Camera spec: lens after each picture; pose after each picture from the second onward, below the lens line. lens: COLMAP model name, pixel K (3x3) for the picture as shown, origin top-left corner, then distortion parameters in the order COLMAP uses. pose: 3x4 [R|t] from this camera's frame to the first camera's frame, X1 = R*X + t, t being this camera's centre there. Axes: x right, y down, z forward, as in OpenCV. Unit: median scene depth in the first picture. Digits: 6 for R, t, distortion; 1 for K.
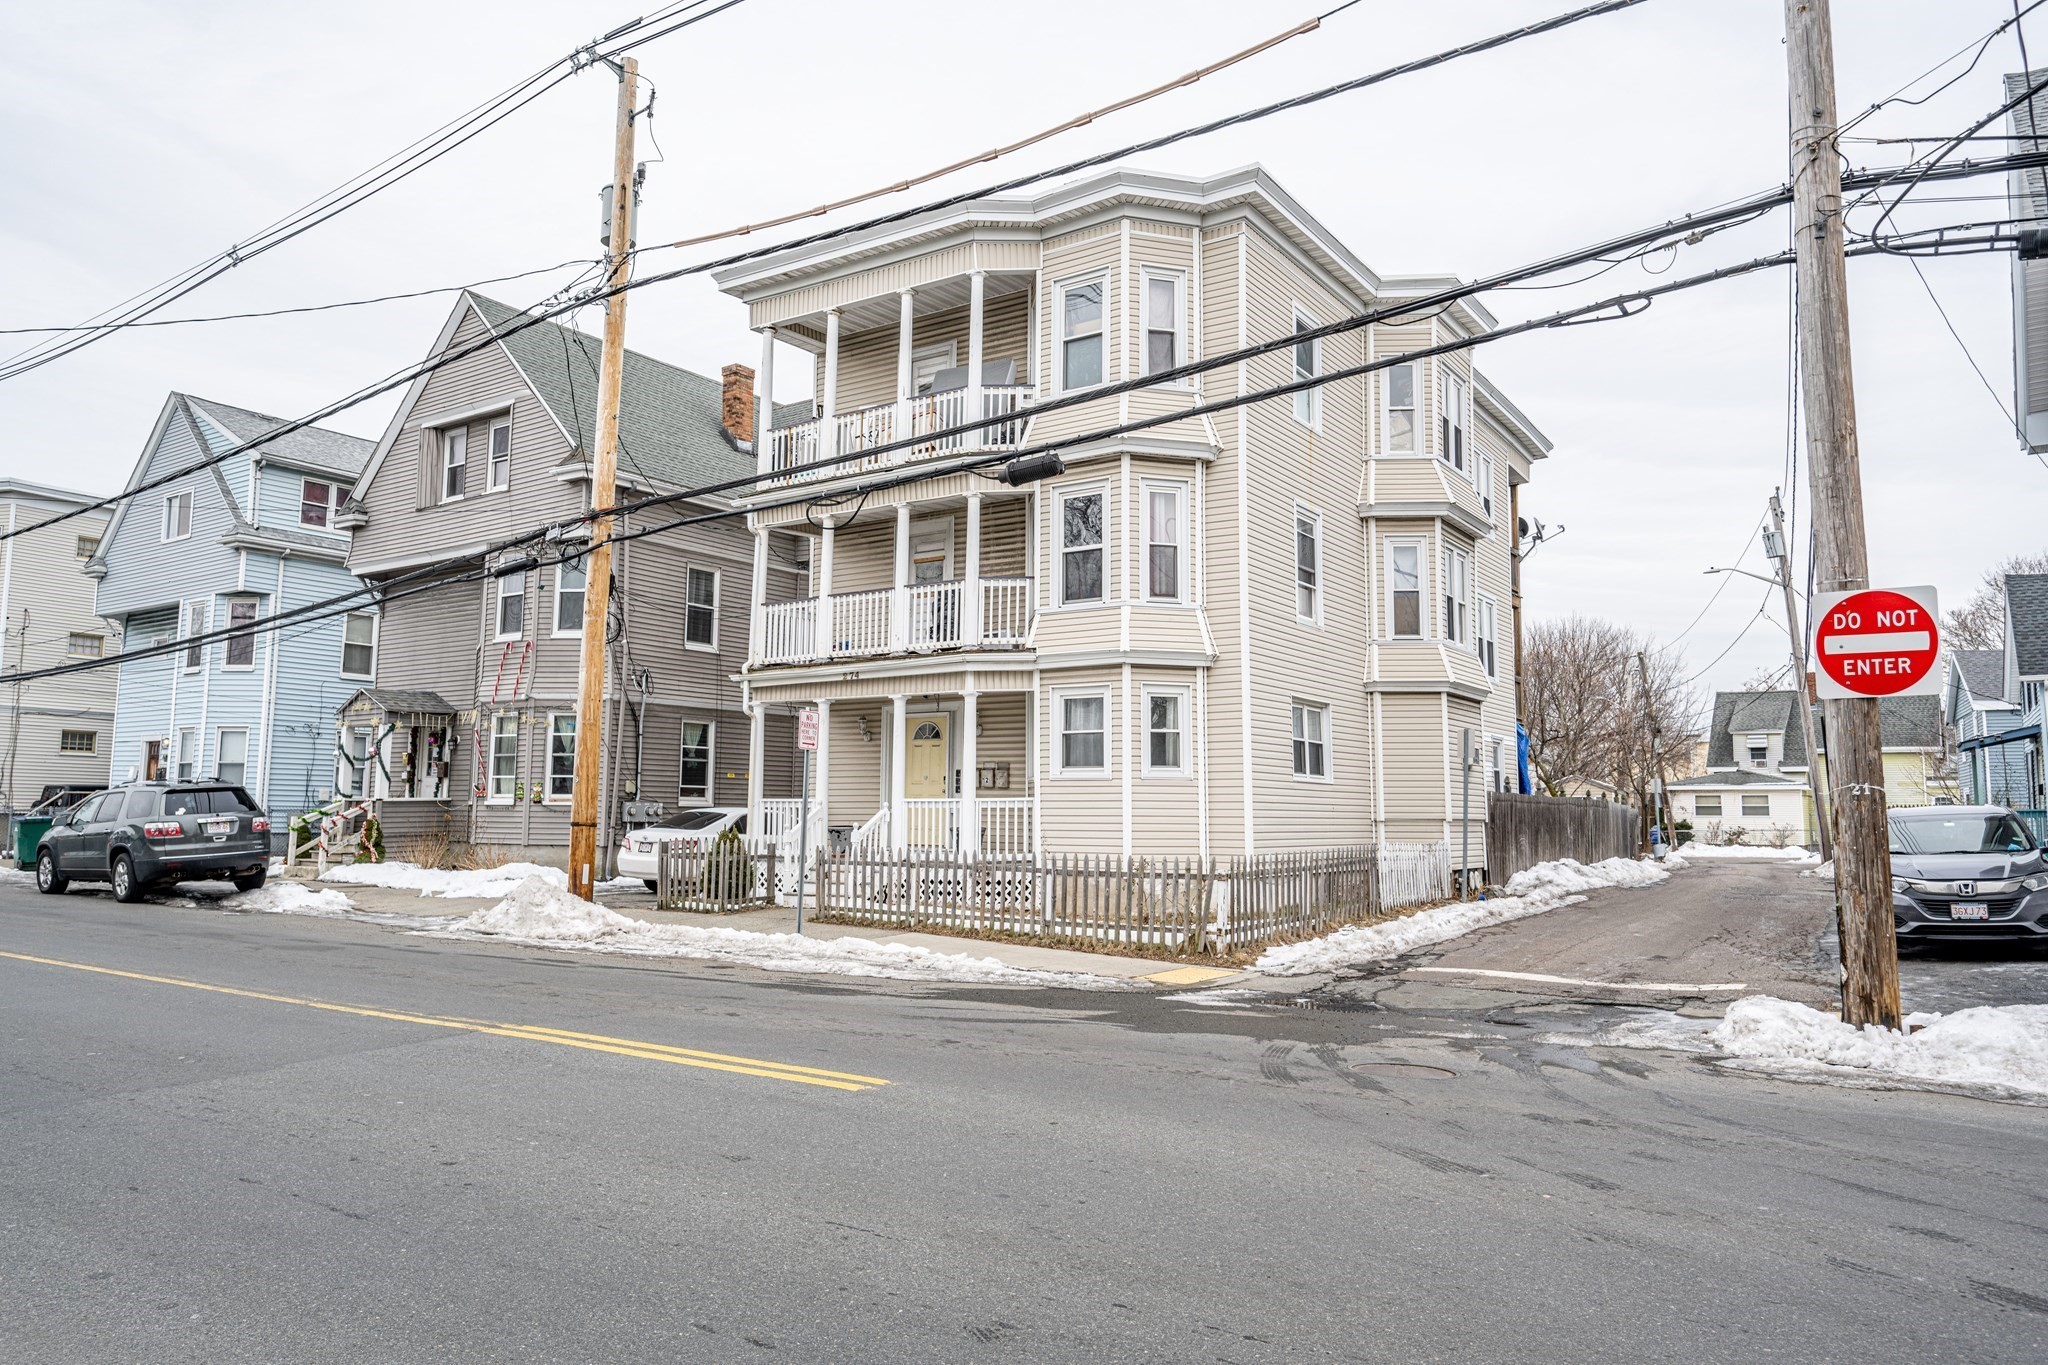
lens RADIAL K [[1373.2, 0, 1020.7], [0, 1373.2, 675.7], [0, 0, 1]] dist [0.003086, 0.000039]
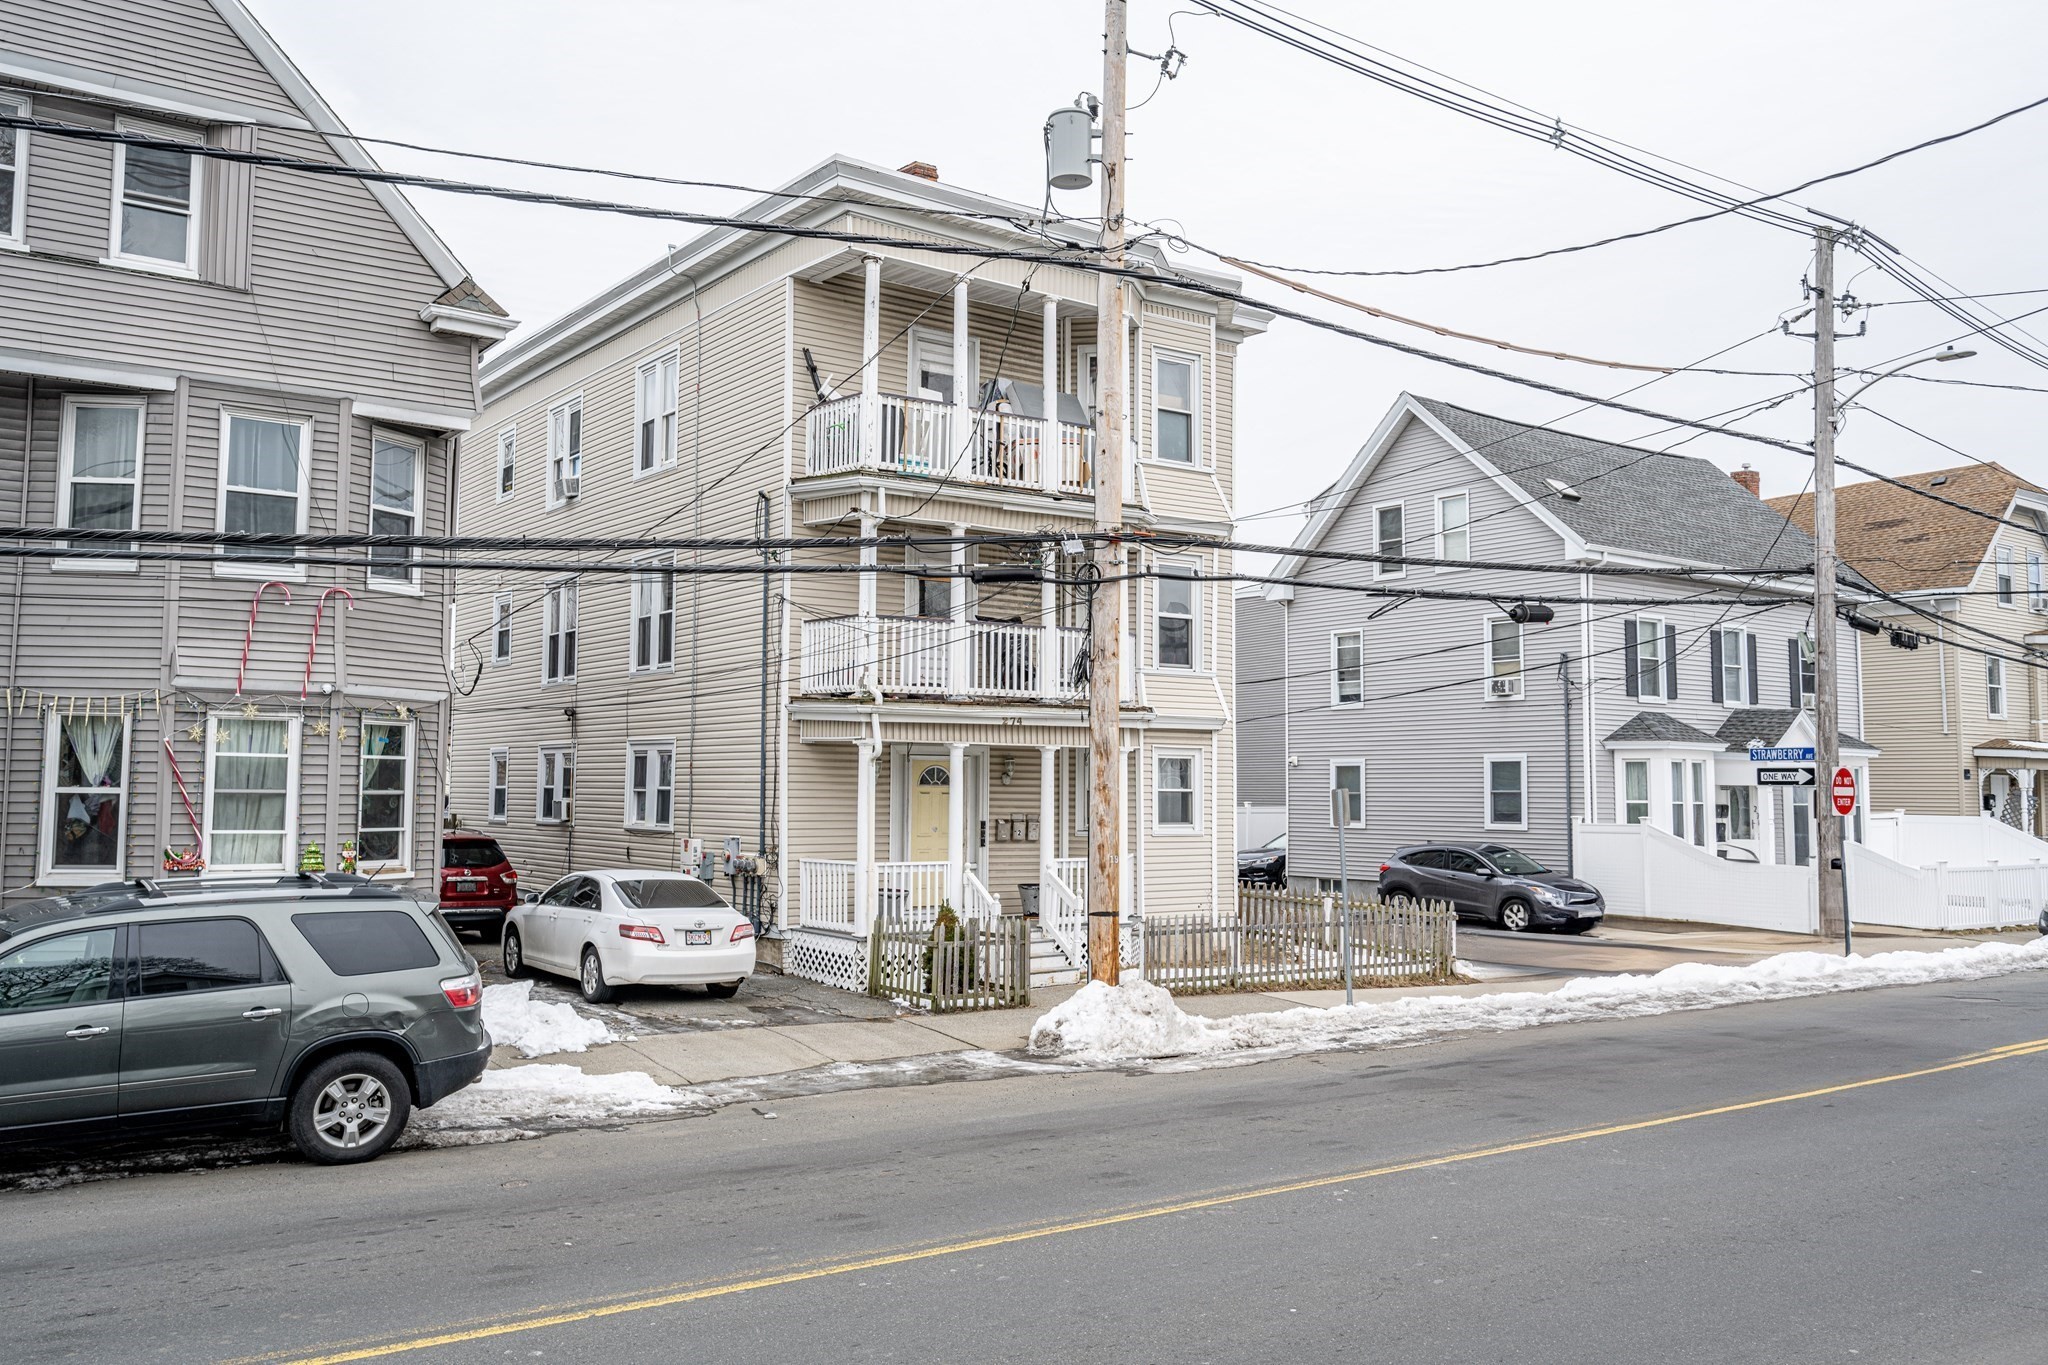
lens RADIAL K [[1678.3, 0, 1013.7], [0, 1678.3, 677.5], [0, 0, 1]] dist [0.002634, -0.001271]
pose [[0.336857, 0.054939, 0.939952, -1.194898], [-0.104683, 0.994292, -0.020599, -0.005918], [-0.935718, -0.091458, 0.340686, 0.666935]]
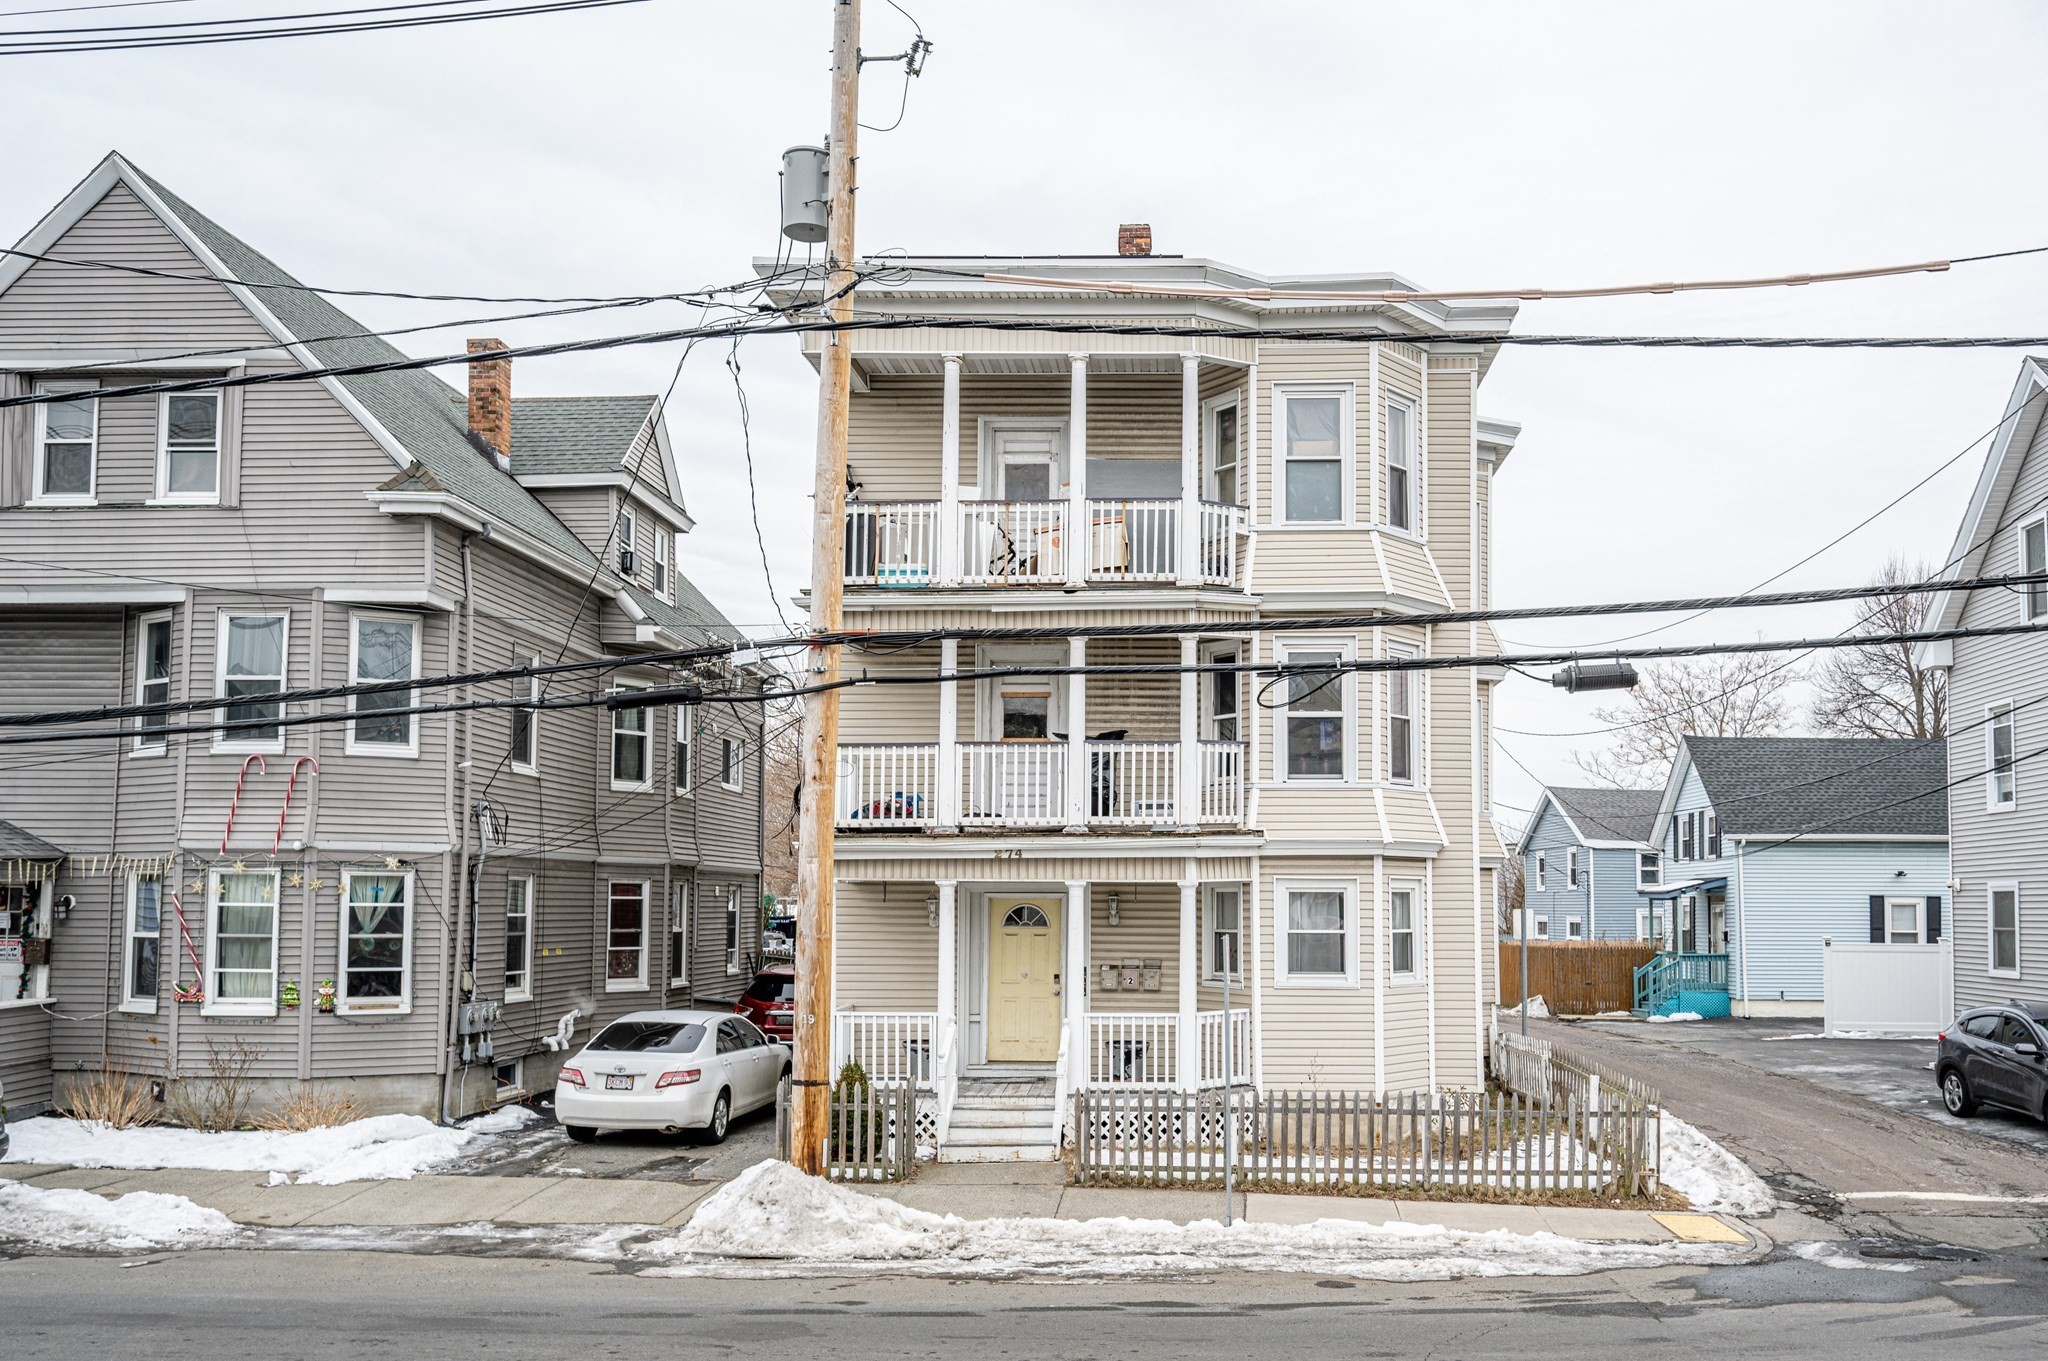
lens RADIAL K [[1680.3, 0, 1146.9], [0, 1680.3, 817.3], [0, 0, 1]] dist [-0.000358, 0.003731]
pose [[0.838864, 0.022127, 0.543890, -0.598714], [-0.052422, 0.997813, 0.040259, -0.065160], [-0.541810, -0.062284, 0.838190, 0.182144]]
